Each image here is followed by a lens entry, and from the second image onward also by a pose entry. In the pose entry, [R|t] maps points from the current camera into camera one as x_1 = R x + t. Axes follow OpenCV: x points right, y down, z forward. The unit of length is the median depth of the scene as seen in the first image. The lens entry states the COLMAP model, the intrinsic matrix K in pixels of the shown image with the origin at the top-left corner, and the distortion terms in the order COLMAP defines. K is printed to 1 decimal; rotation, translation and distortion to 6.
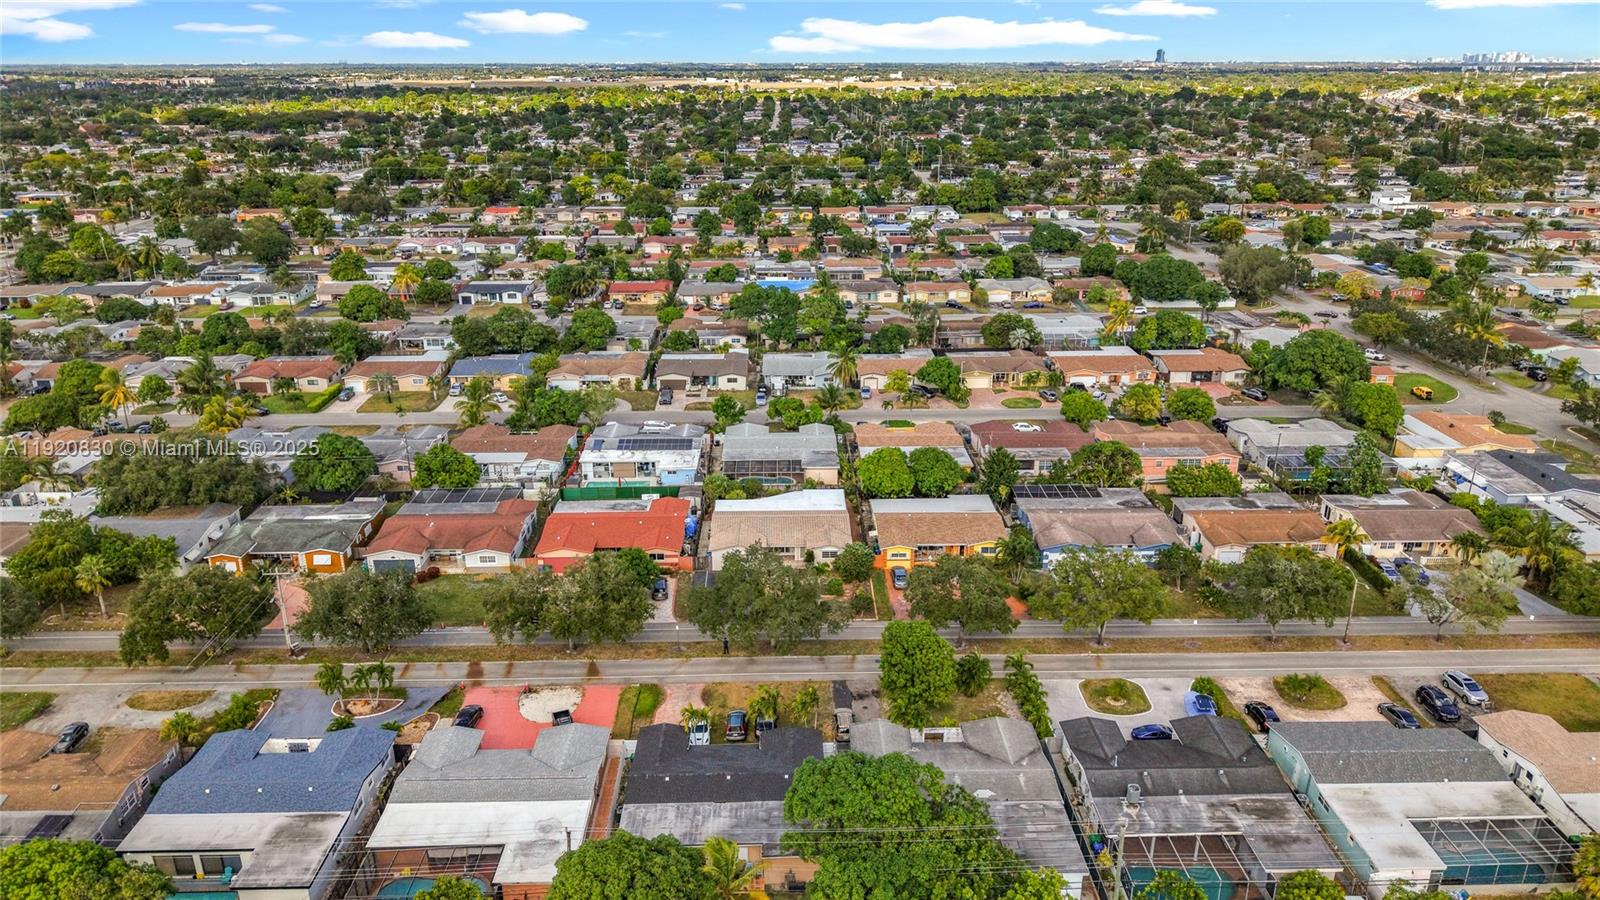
lens RADIAL K [[1047.2, 0, 809.2], [0, 1047.2, 484.5], [0, 0, 1]] dist [0.140695, -0.250948]
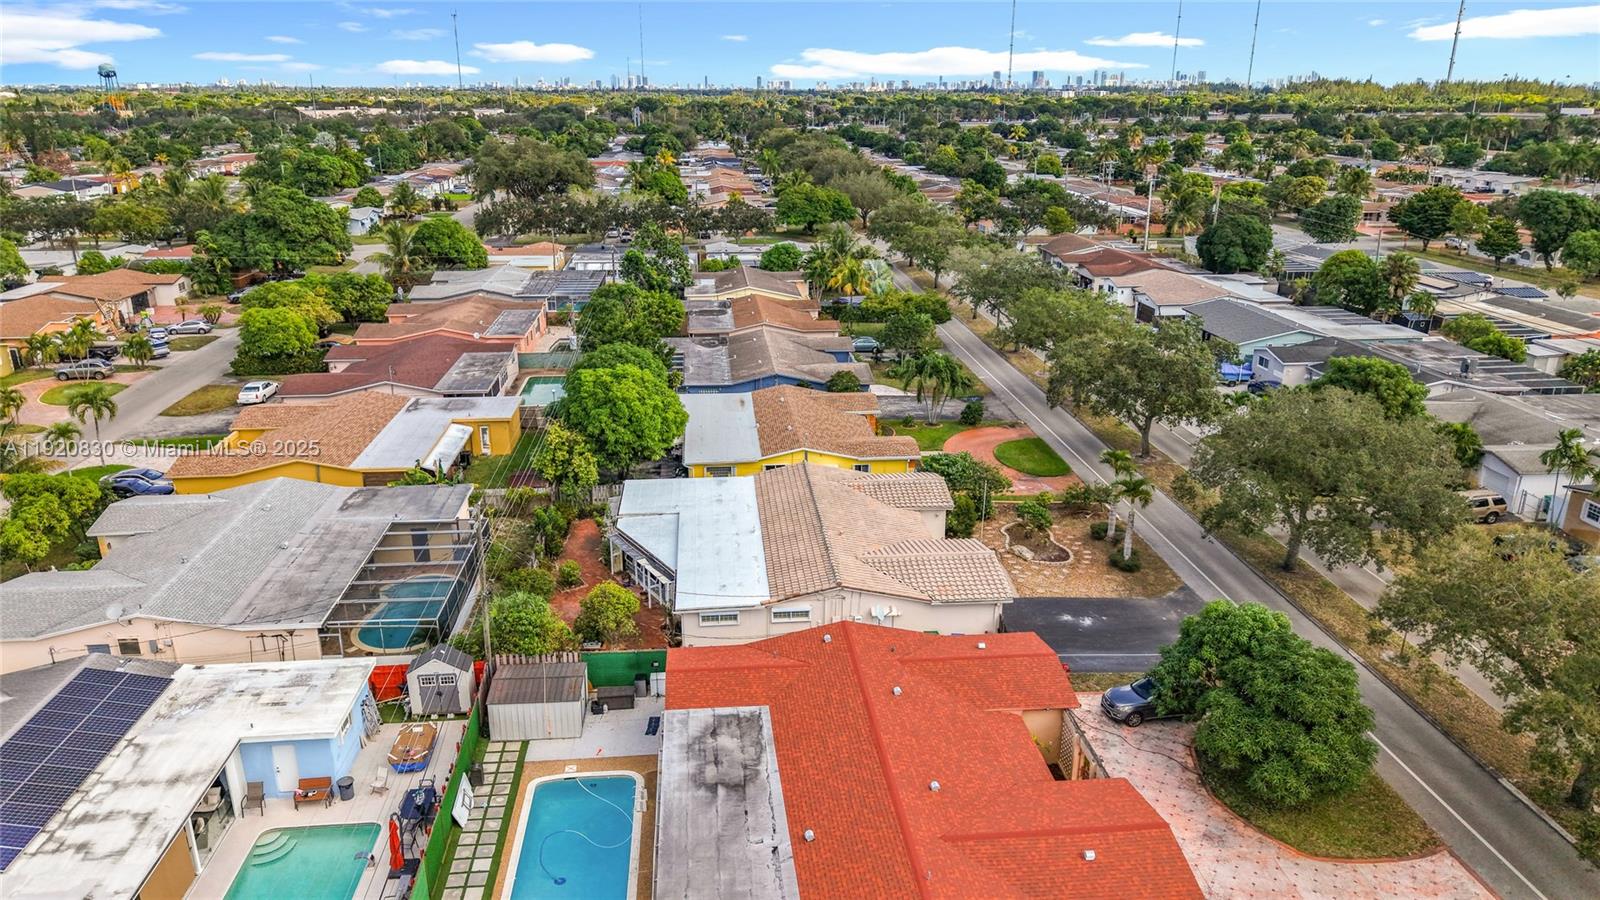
lens RADIAL K [[1077.7, 0, 803.3], [0, 1077.7, 455.2], [0, 0, 1]] dist [0.035513, -0.045568]
pose [[-0.068339, -0.324266, 0.943494, -0.366580], [0.363888, 0.872453, 0.326207, -0.117078], [-0.928933, 0.365619, 0.058373, 0.838515]]
